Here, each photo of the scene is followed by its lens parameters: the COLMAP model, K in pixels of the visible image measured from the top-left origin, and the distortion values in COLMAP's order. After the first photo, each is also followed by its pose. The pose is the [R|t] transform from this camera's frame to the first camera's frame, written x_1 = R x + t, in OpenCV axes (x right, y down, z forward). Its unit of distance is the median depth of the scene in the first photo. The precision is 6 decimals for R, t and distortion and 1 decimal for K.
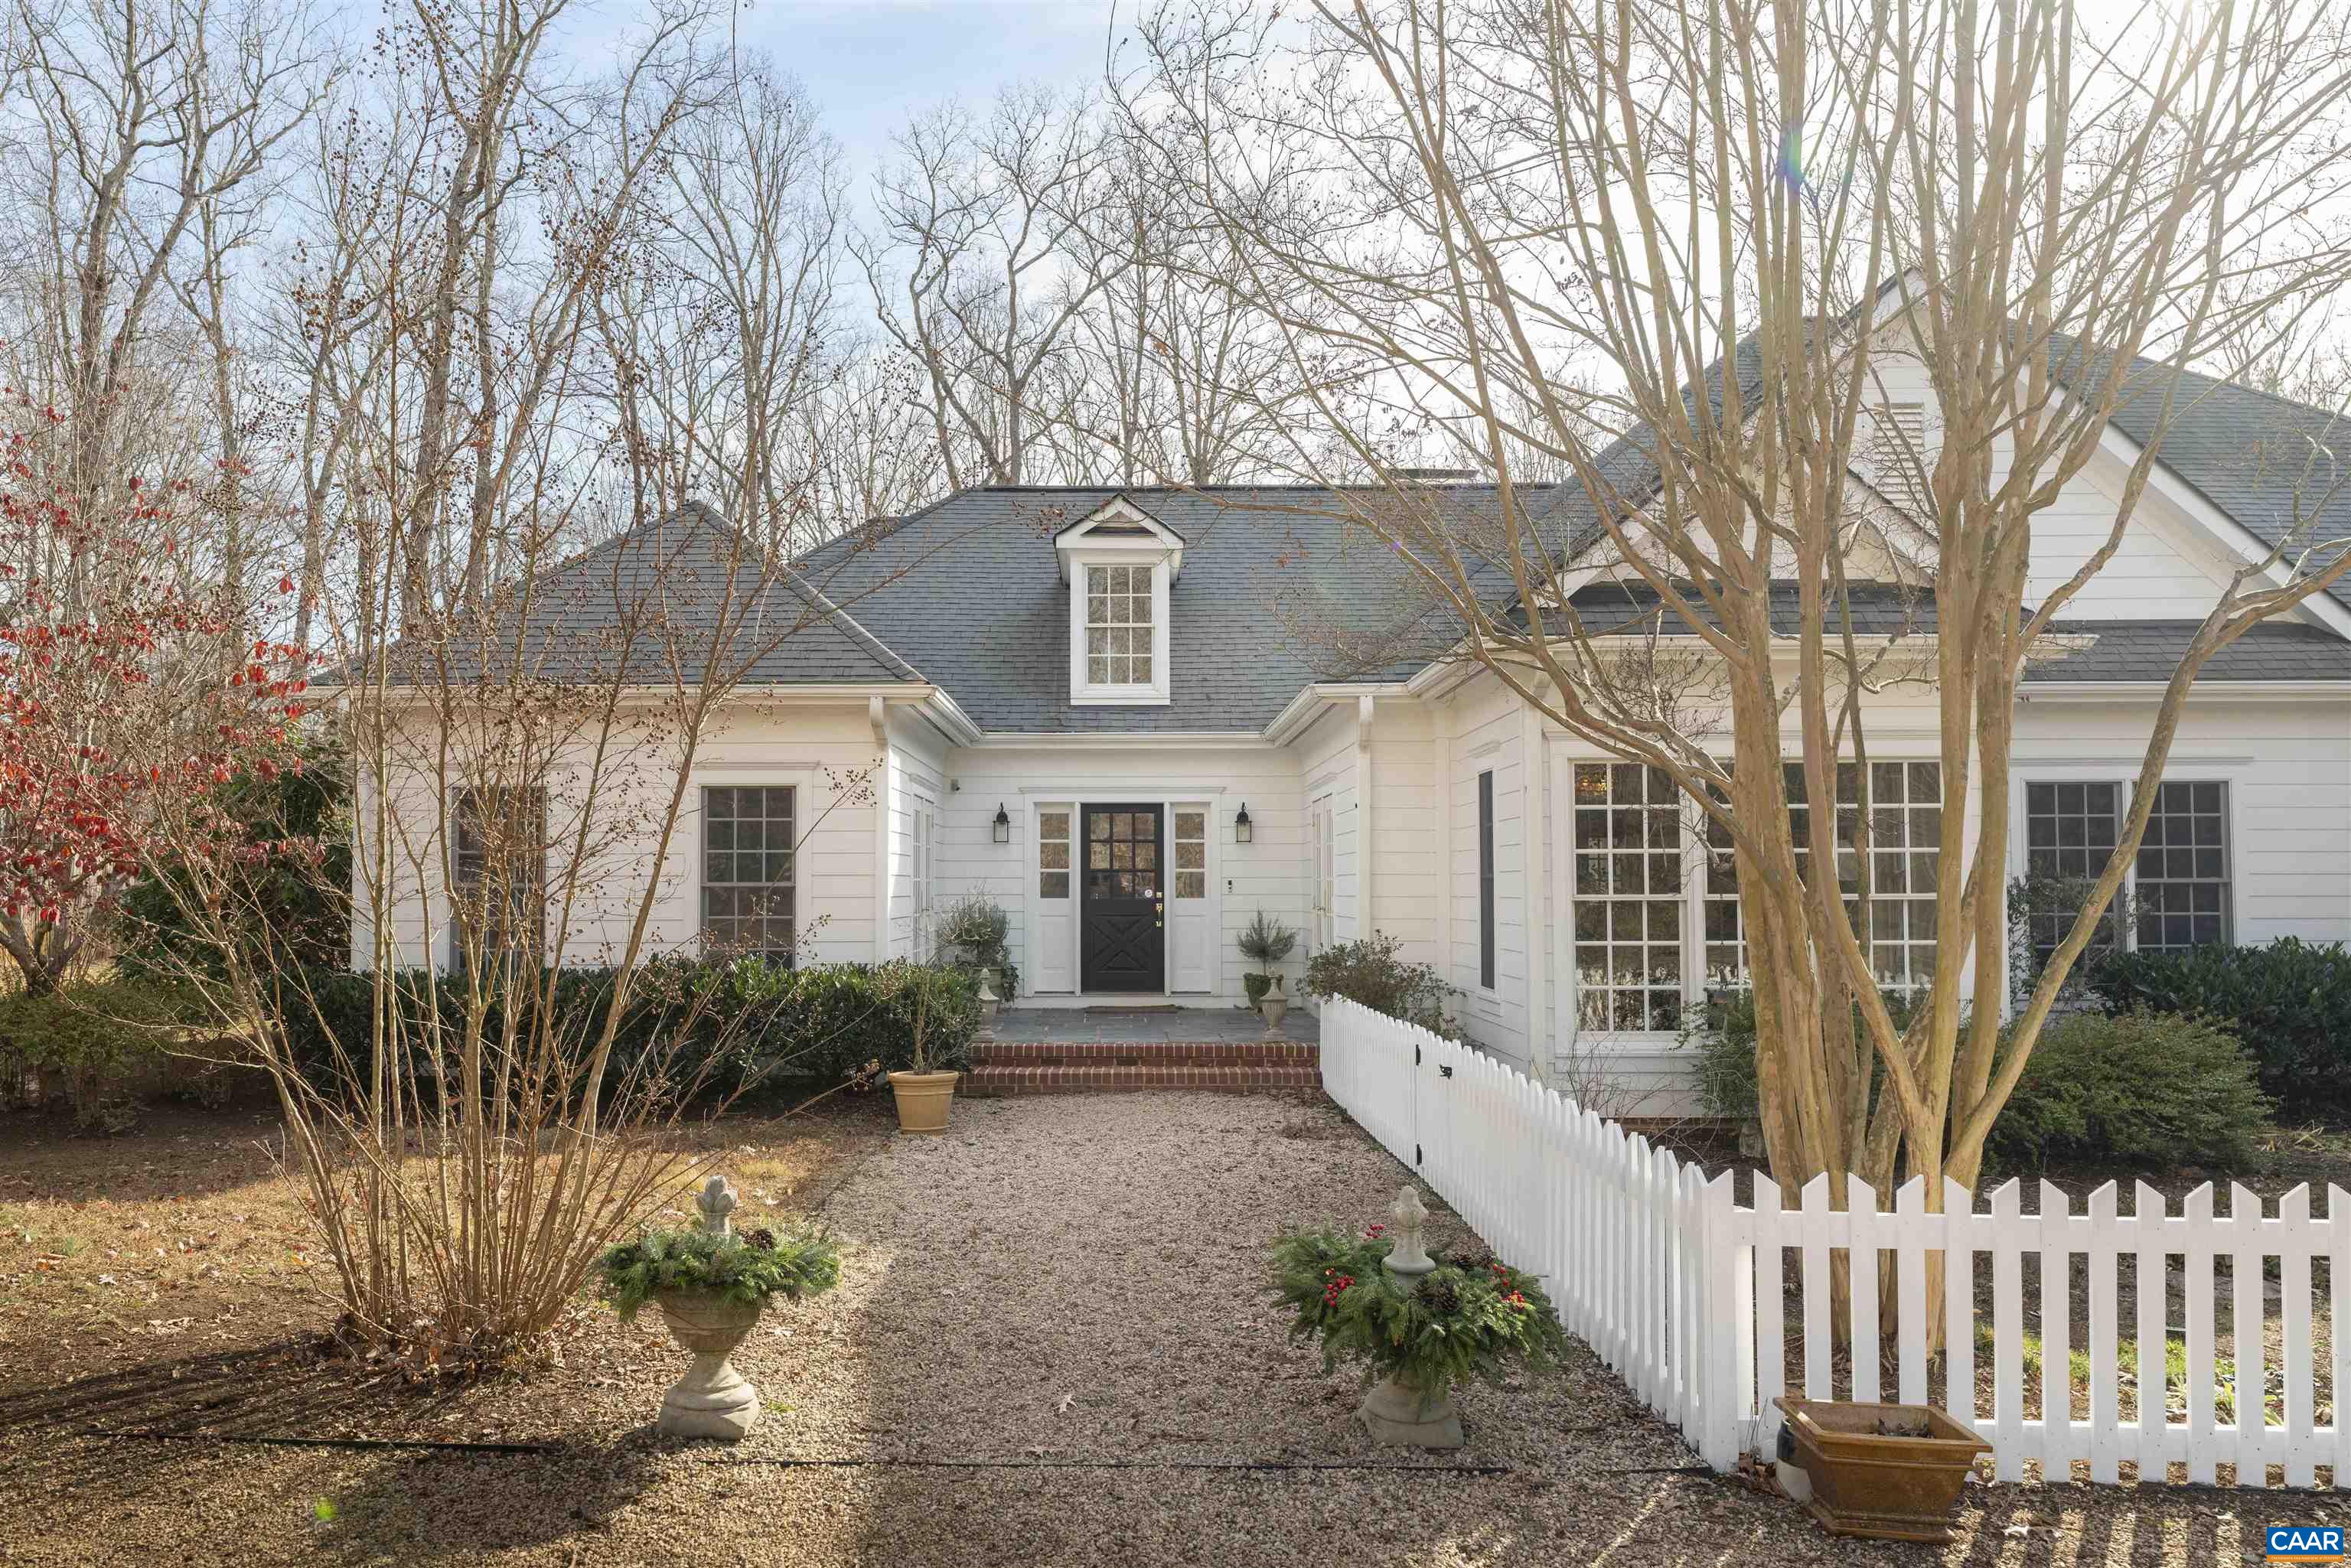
lens RADIAL K [[1634.4, 0, 1175.5], [0, 1634.4, 784.0], [0, 0, 1]] dist [0.067795, 0.000210]
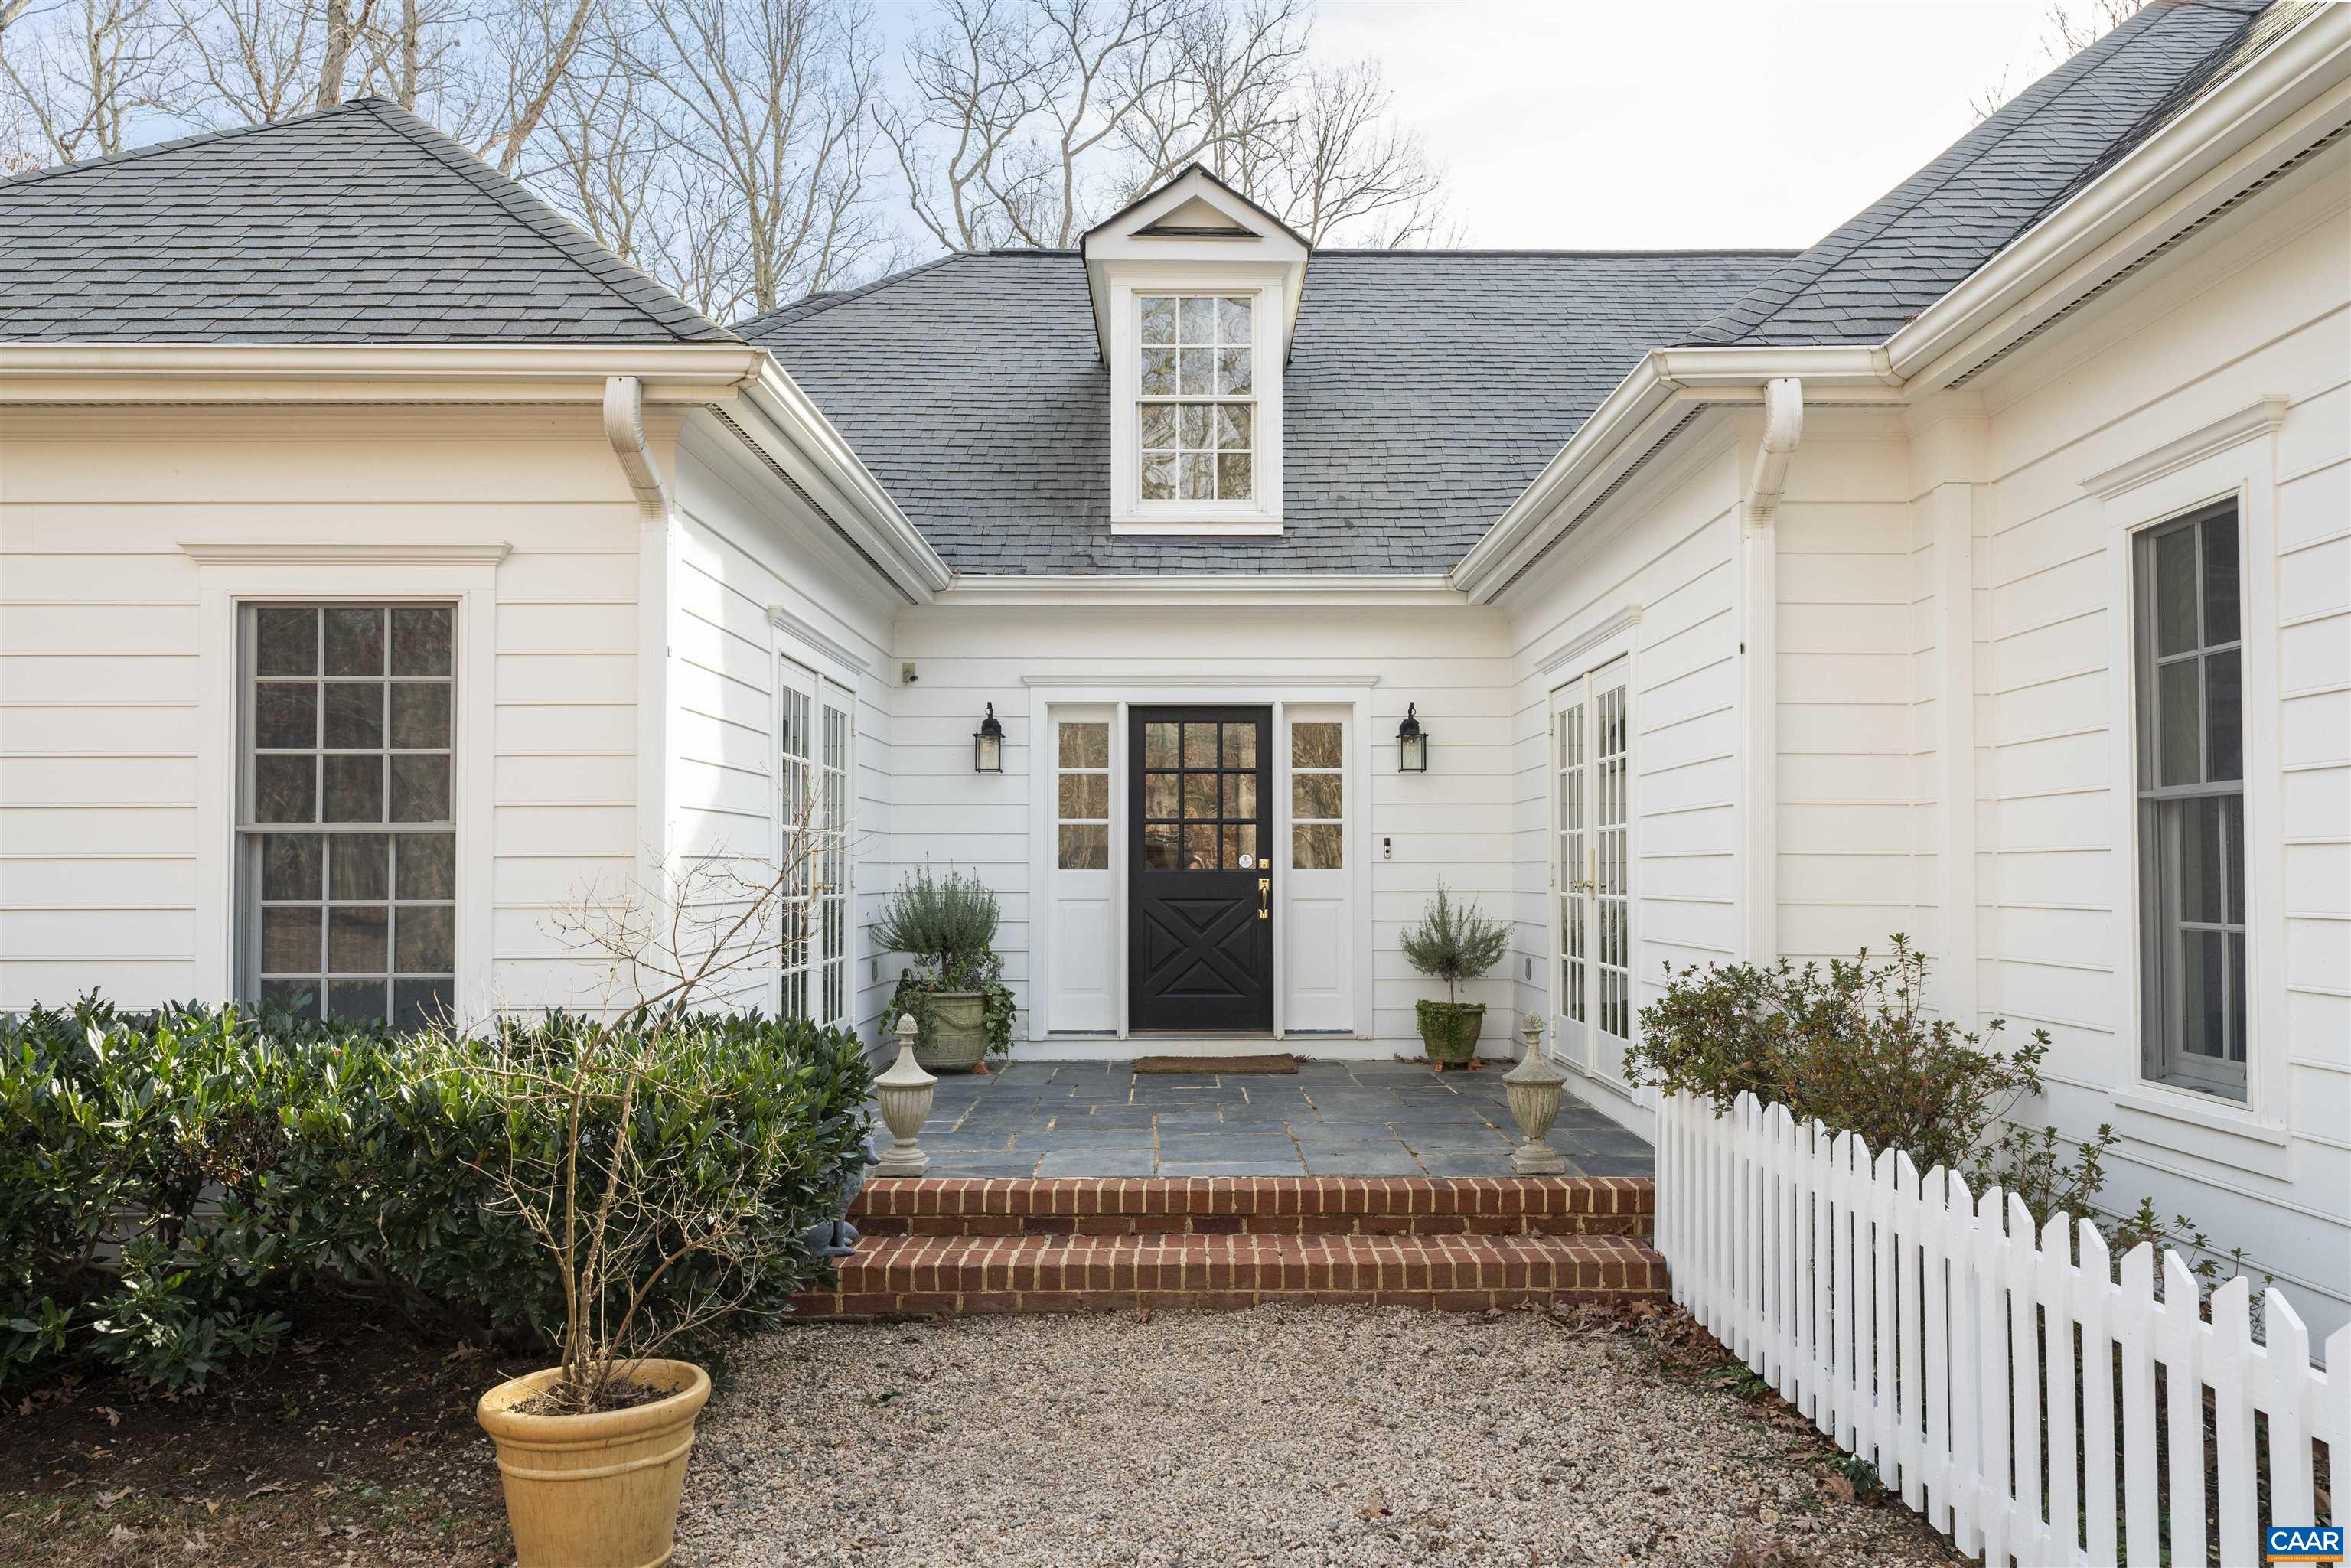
lens RADIAL K [[1618.2, 0, 1280.7], [0, 1618.2, 779.3], [0, 0, 1]] dist [-0.001576, -0.000252]
pose [[0.999752, 0.000790, 0.022255, -0.017033], [-0.000922, 0.999982, 0.005896, 0.034935], [-0.022250, -0.005915, 0.999735, 0.431523]]
